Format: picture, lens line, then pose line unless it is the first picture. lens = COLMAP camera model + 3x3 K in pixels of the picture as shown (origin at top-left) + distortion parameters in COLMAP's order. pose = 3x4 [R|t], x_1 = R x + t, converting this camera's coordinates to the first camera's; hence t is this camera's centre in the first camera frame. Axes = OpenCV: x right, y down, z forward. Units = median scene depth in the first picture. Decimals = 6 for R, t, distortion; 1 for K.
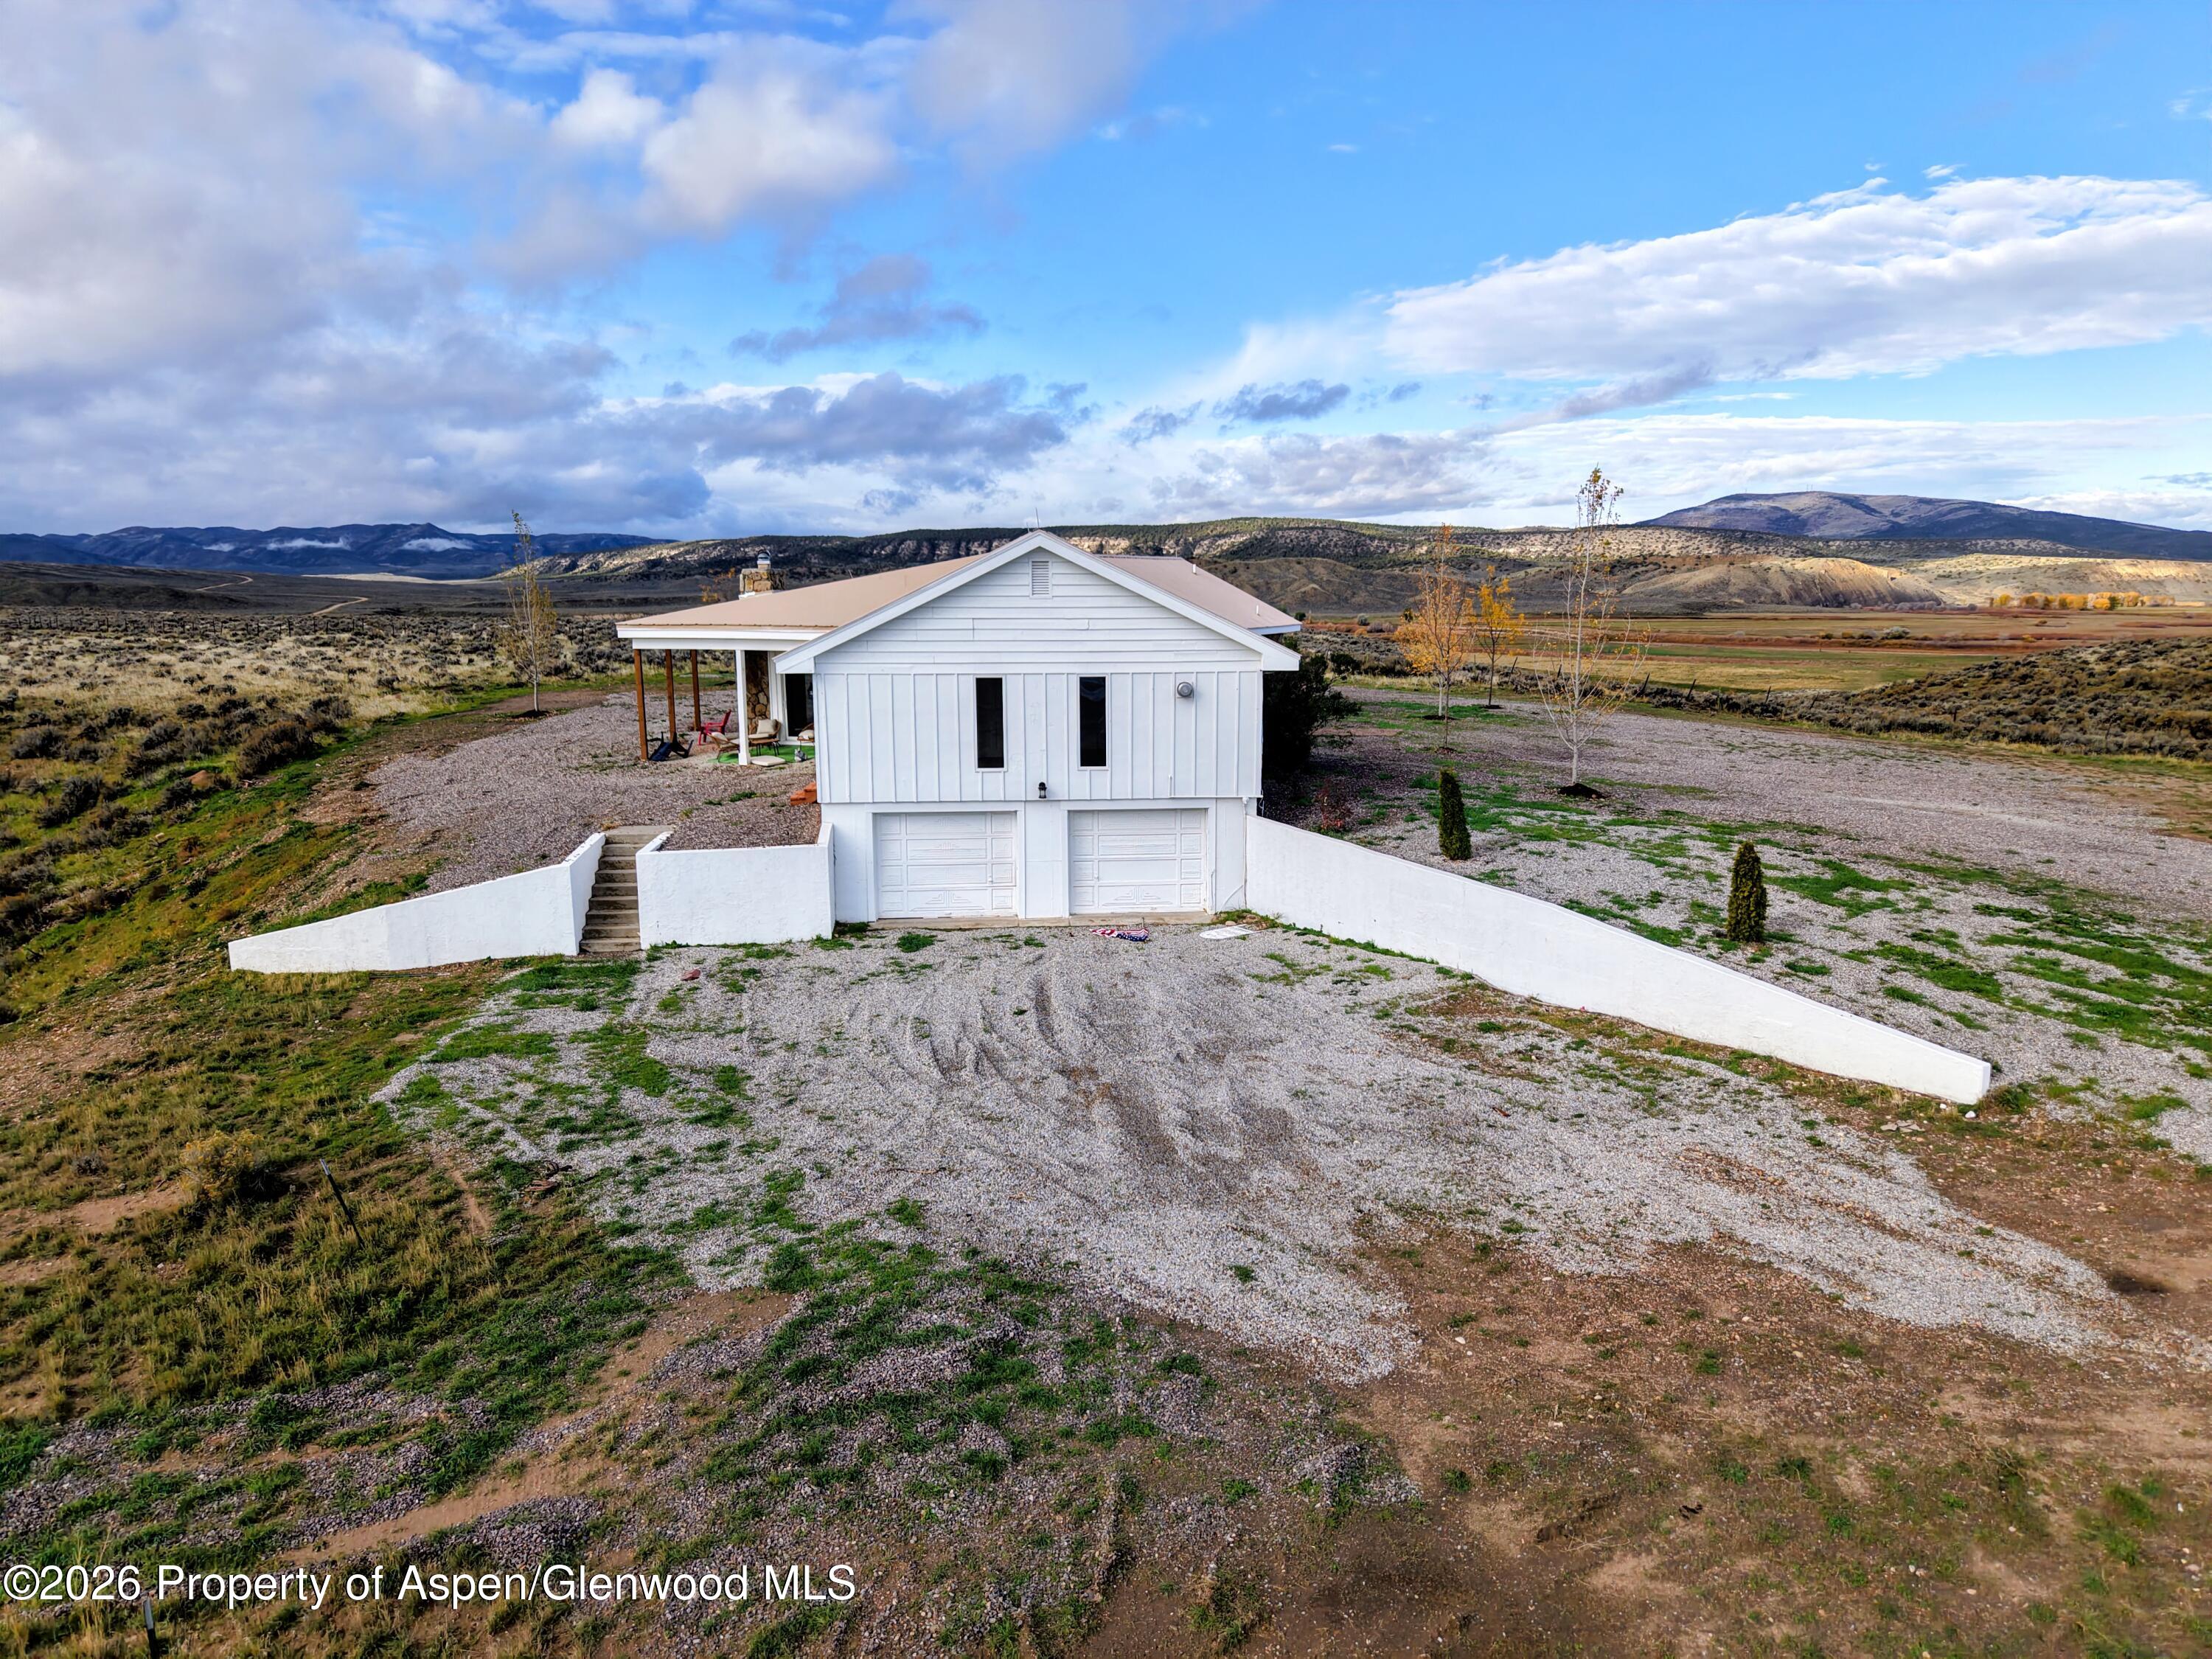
lens RADIAL K [[1551.7, 0, 1140.6], [0, 1551.7, 686.9], [0, 0, 1]] dist [0.003000, -0.000281]
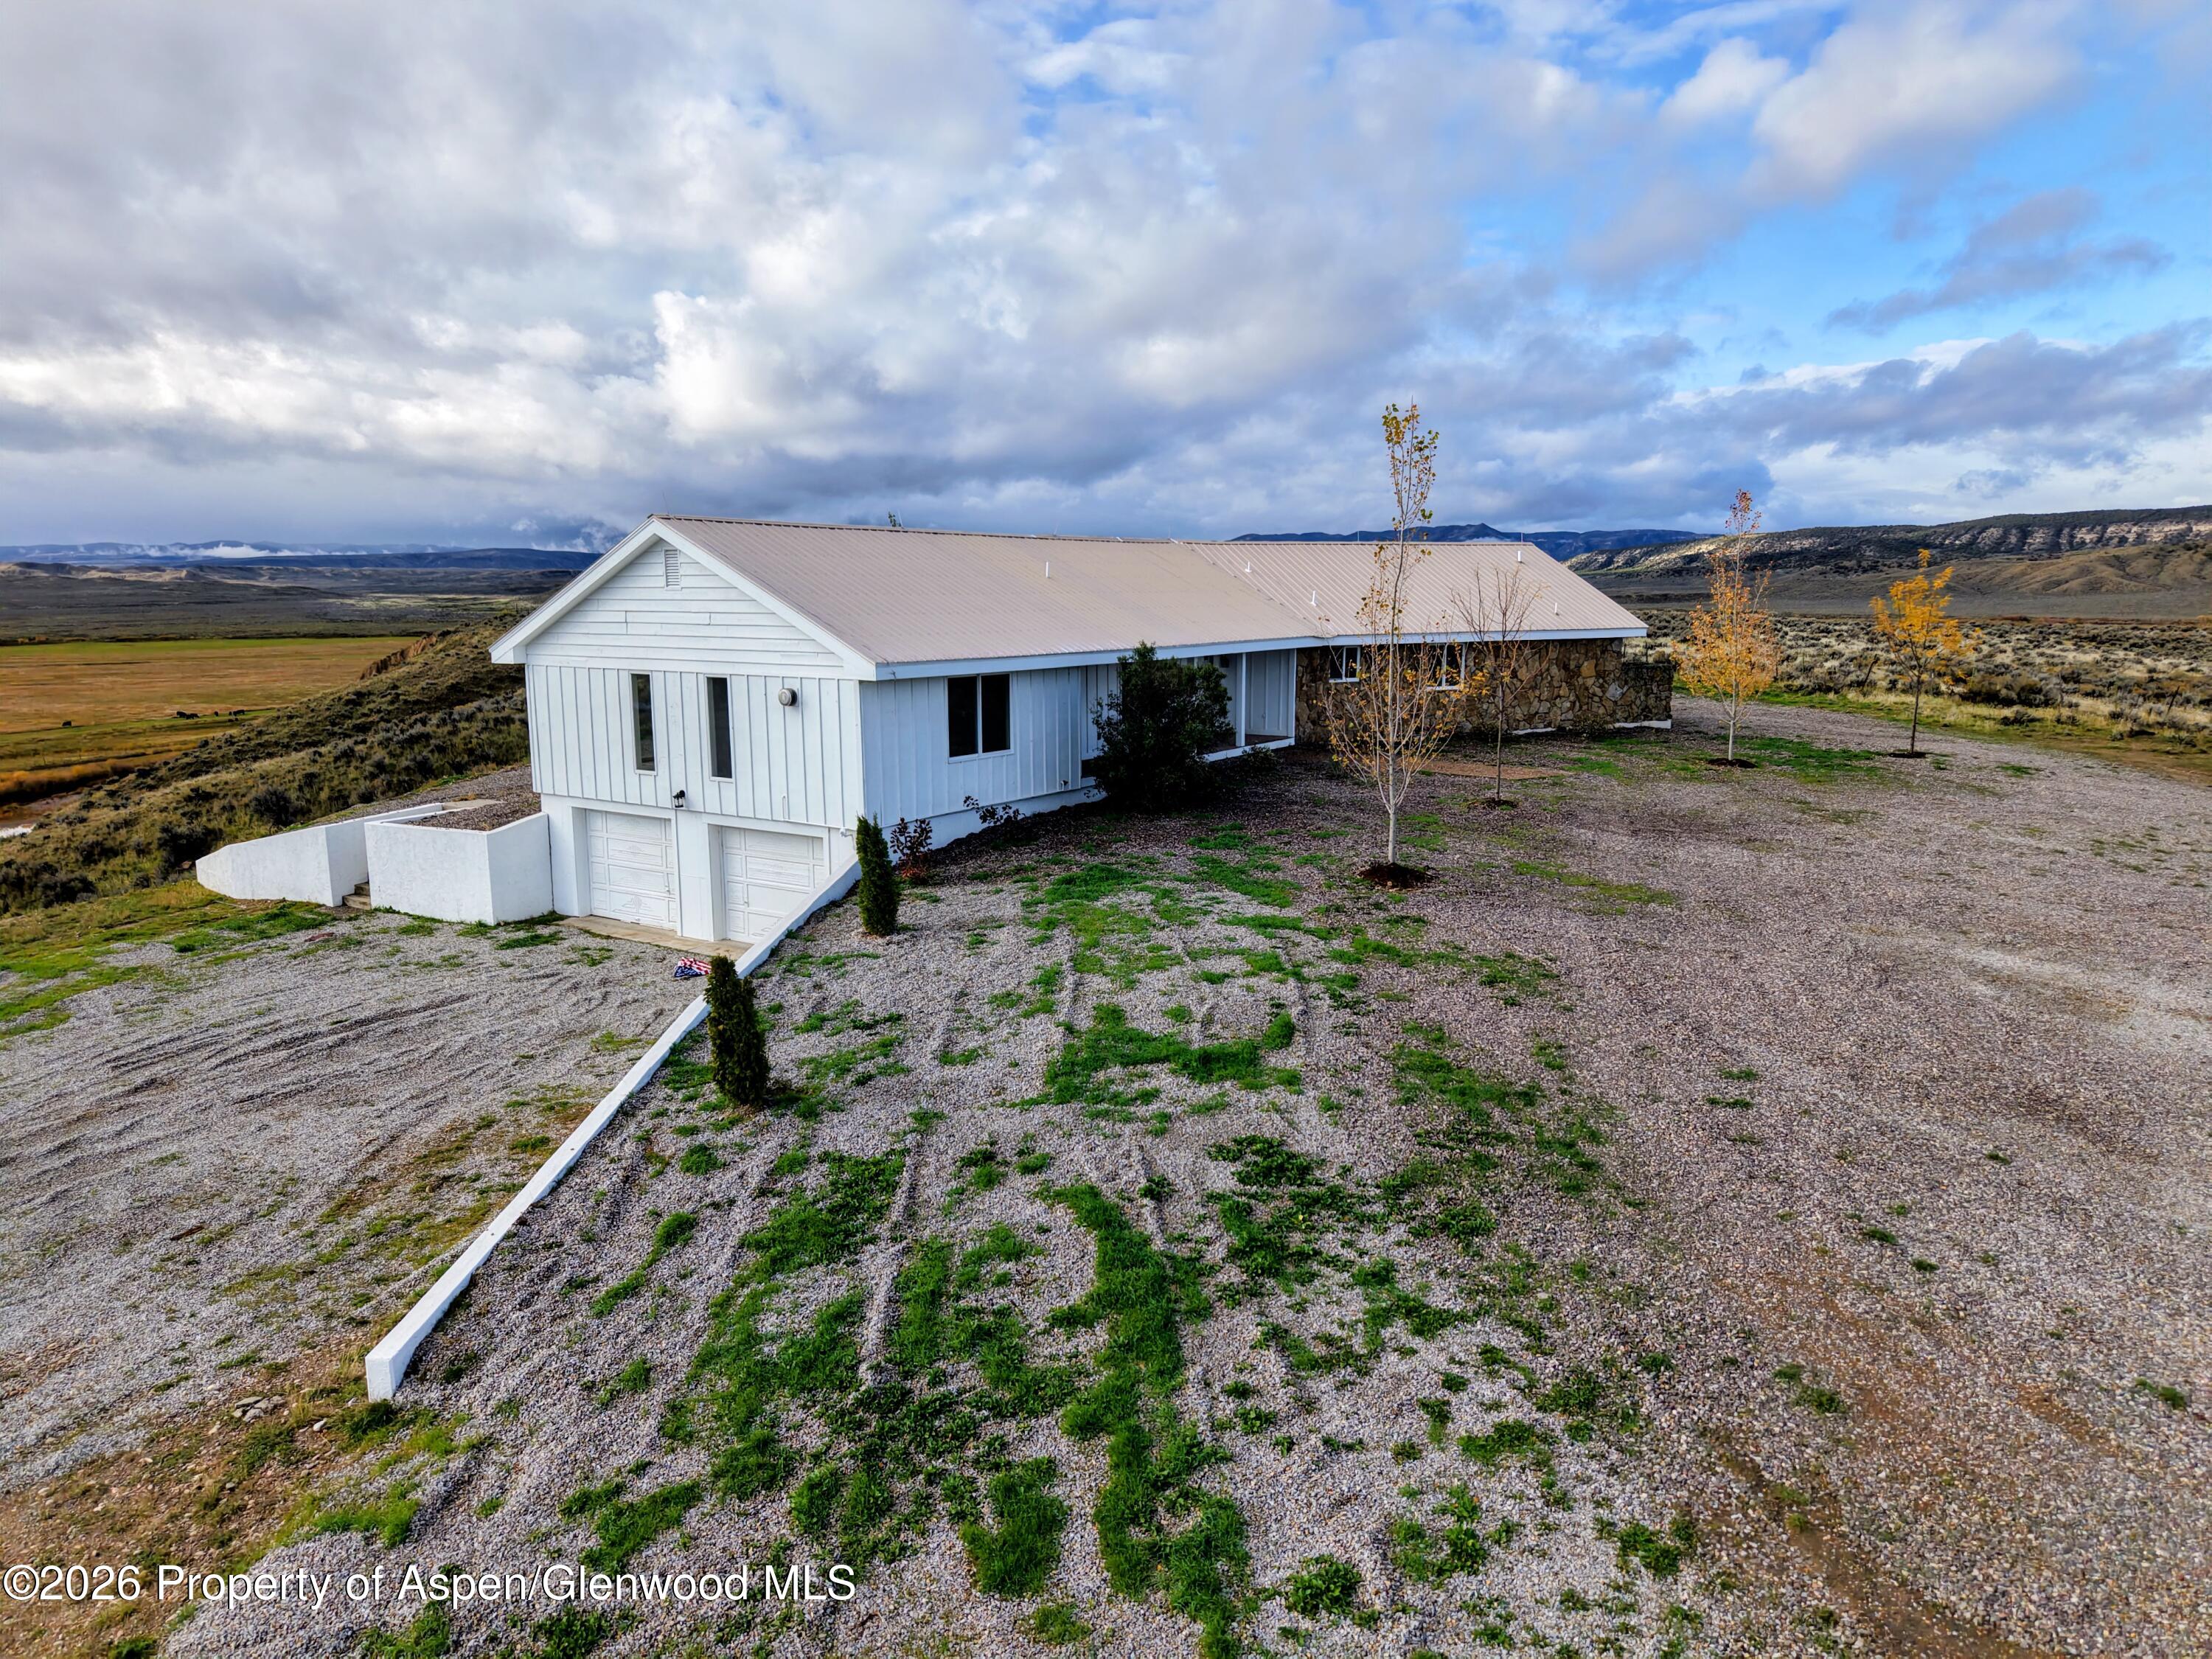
lens RADIAL K [[1520.8, 0, 1115.7], [0, 1520.8, 836.7], [0, 0, 1]] dist [0.028998, -0.035470]
pose [[0.777049, 0.101654, -0.621177, 0.692490], [-0.039044, 0.992757, 0.113621, -0.024426], [0.628228, -0.064036, 0.775390, 0.451772]]
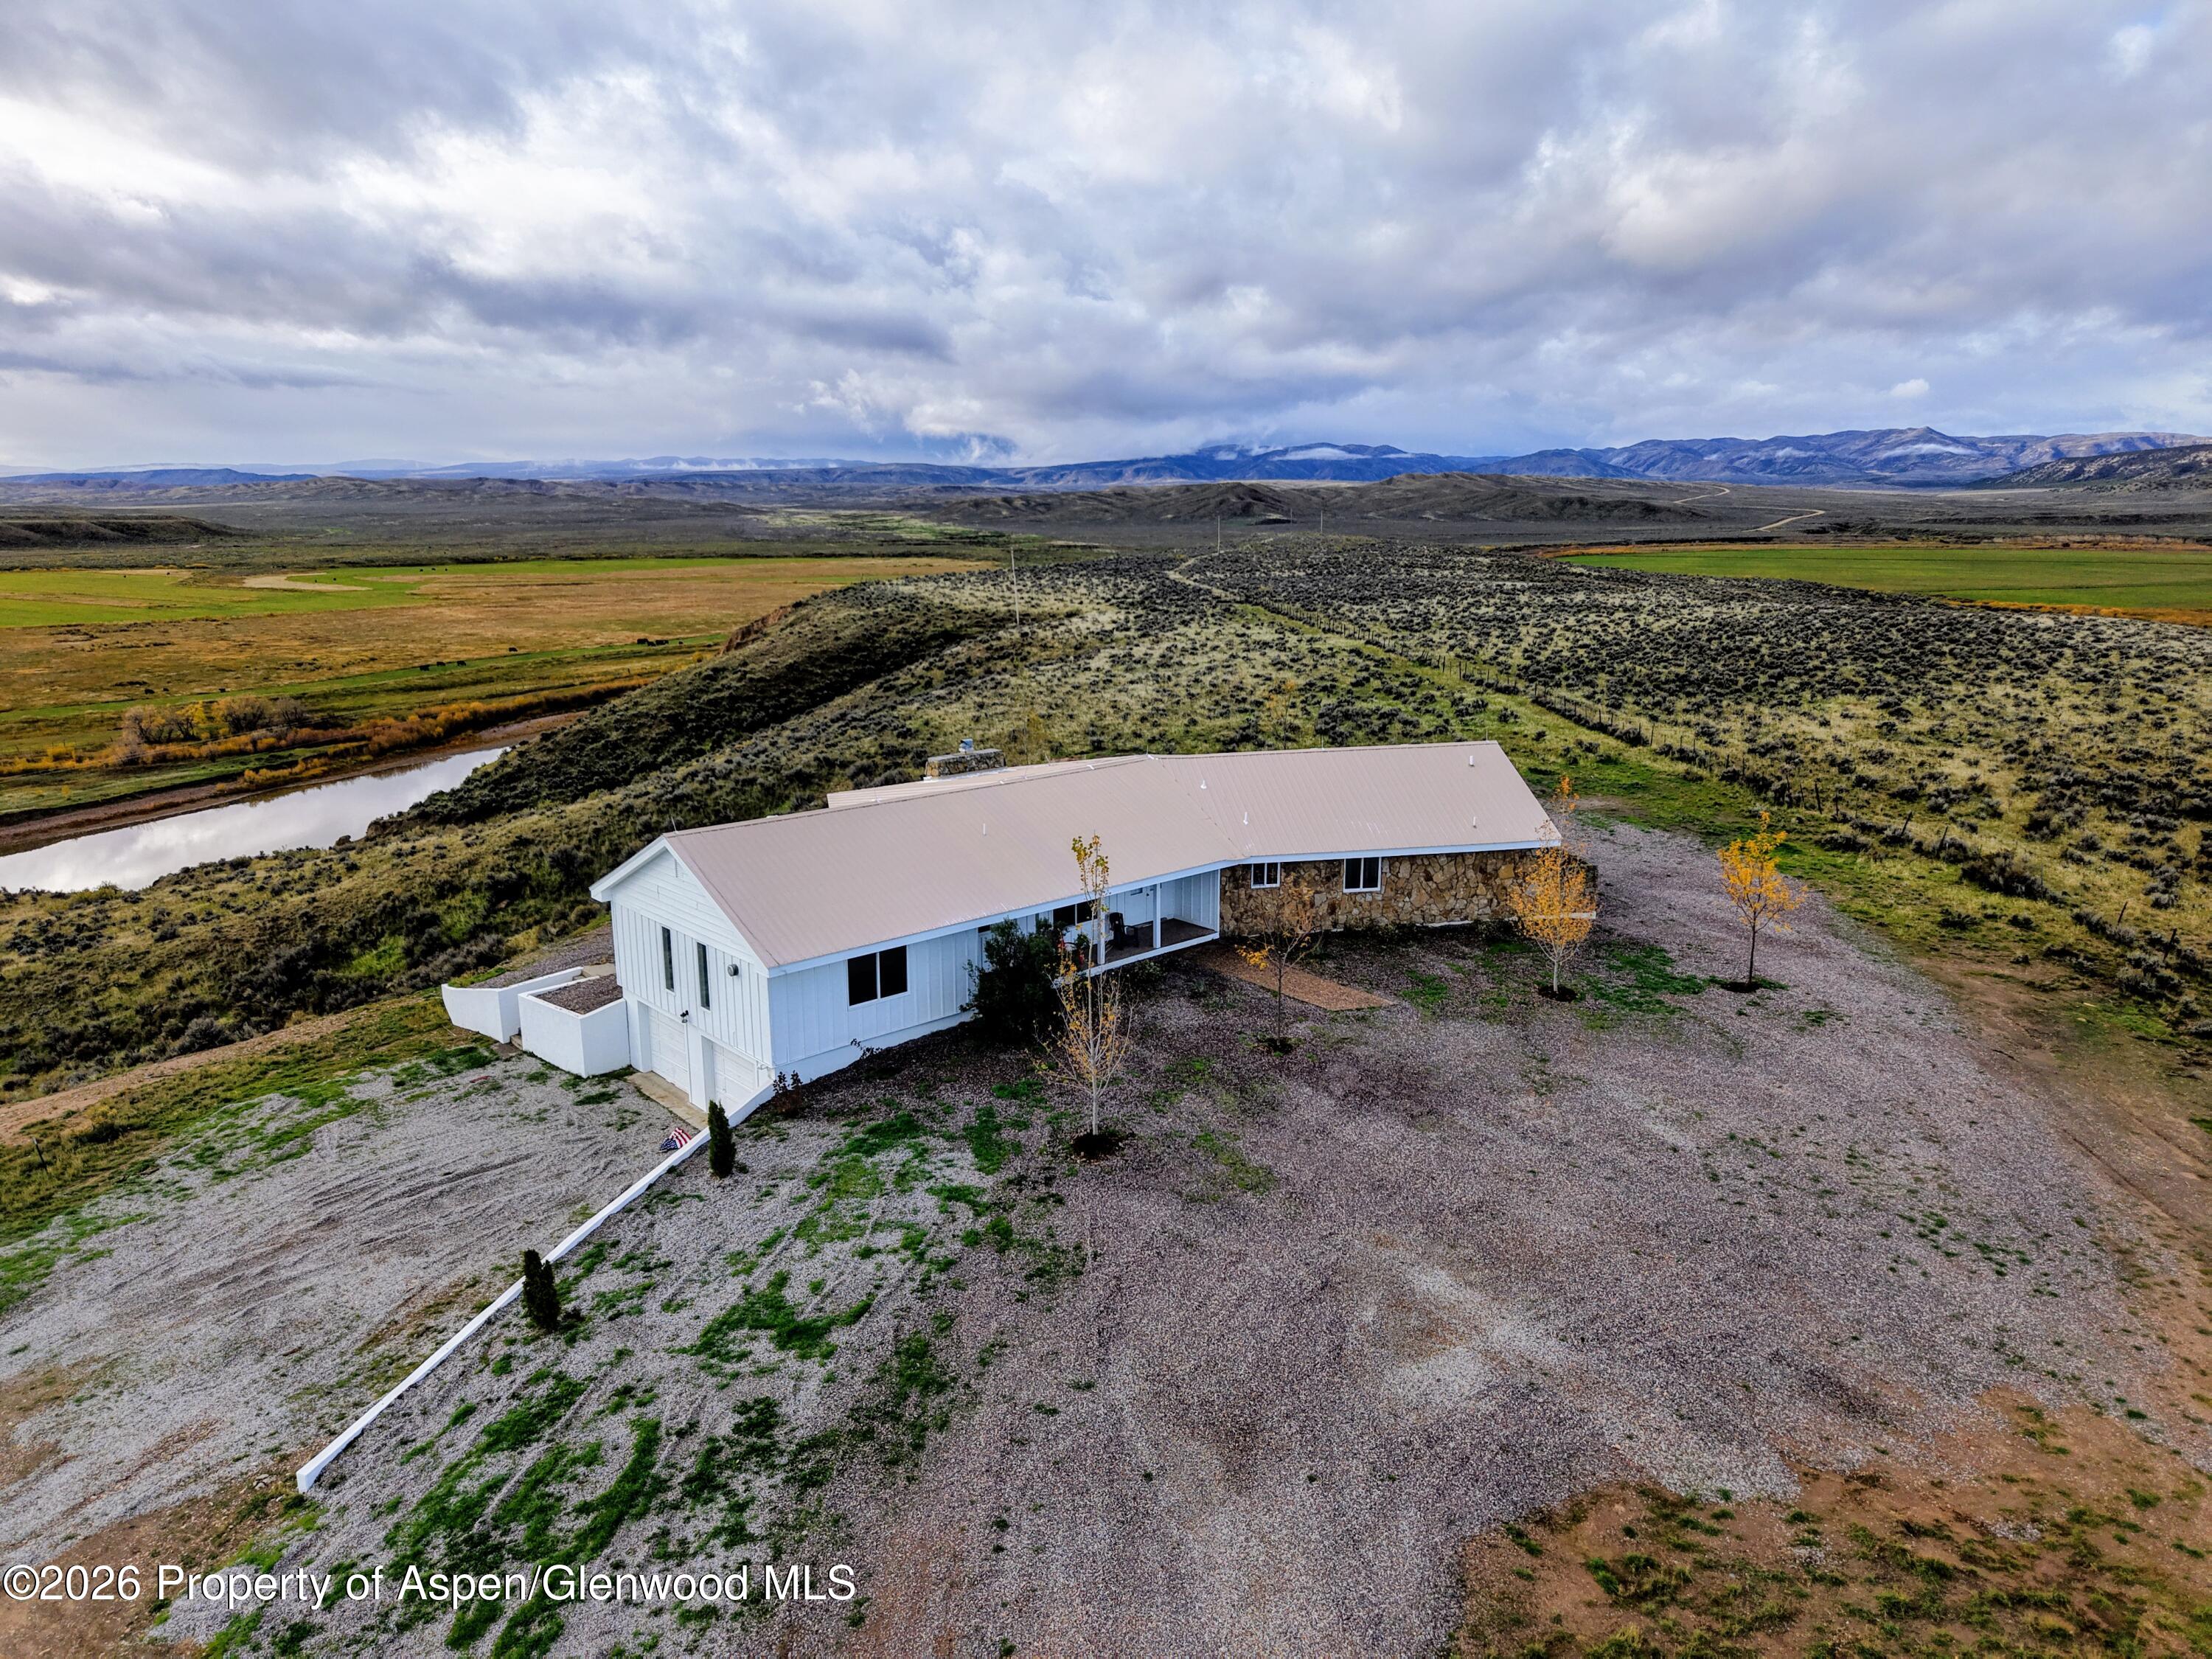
lens RADIAL K [[1539.9, 0, 1105.4], [0, 1539.9, 805.3], [0, 0, 1]] dist [0.028272, -0.040635]
pose [[0.592885, 0.162900, -0.788639, 1.174527], [-0.048637, 0.984782, 0.166850, -0.354293], [0.803817, -0.060566, 0.591786, 0.497948]]
